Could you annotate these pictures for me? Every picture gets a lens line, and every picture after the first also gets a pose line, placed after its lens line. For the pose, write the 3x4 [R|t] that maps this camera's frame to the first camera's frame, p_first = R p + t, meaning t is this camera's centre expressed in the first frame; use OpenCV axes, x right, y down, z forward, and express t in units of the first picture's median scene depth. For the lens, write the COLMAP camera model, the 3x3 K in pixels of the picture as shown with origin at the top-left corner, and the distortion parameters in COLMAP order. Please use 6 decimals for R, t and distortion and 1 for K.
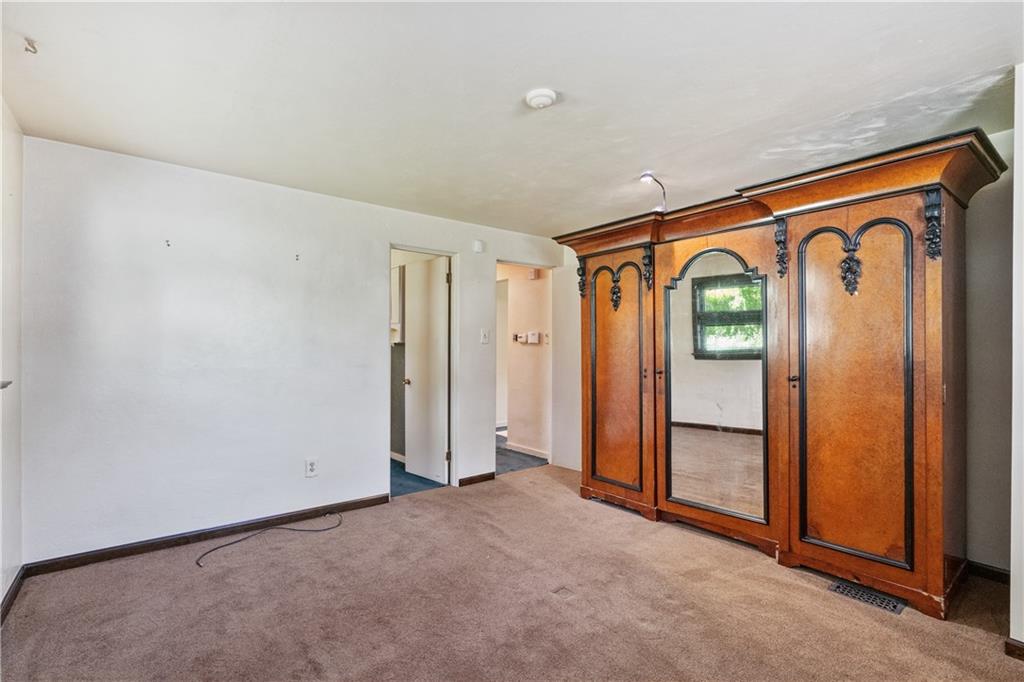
lens RADIAL K [[470.2, 0, 516.8], [0, 470.2, 344.0], [0, 0, 1]] dist [-0.000624, 0.000316]
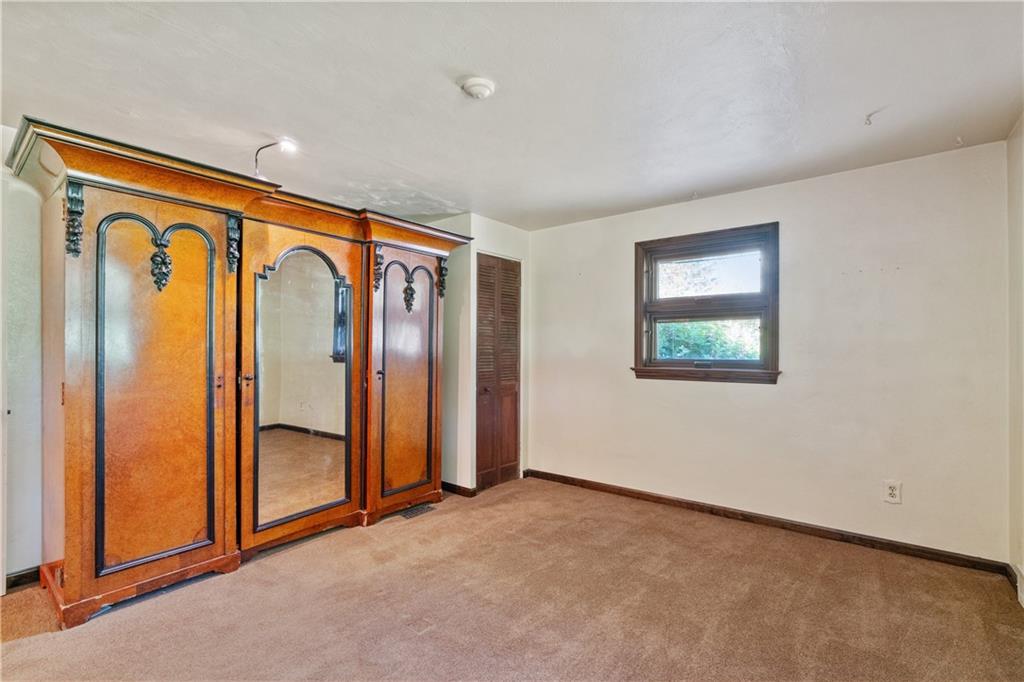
lens RADIAL K [[473.7, 0, 511.7], [0, 473.7, 337.0], [0, 0, 1]] dist [-0.001608, 0.000577]
pose [[-0.219466, 0.020962, 0.975395, -0.596048], [-0.013067, 0.999616, -0.024422, 0.003119], [-0.975533, -0.018105, -0.219108, 0.745885]]
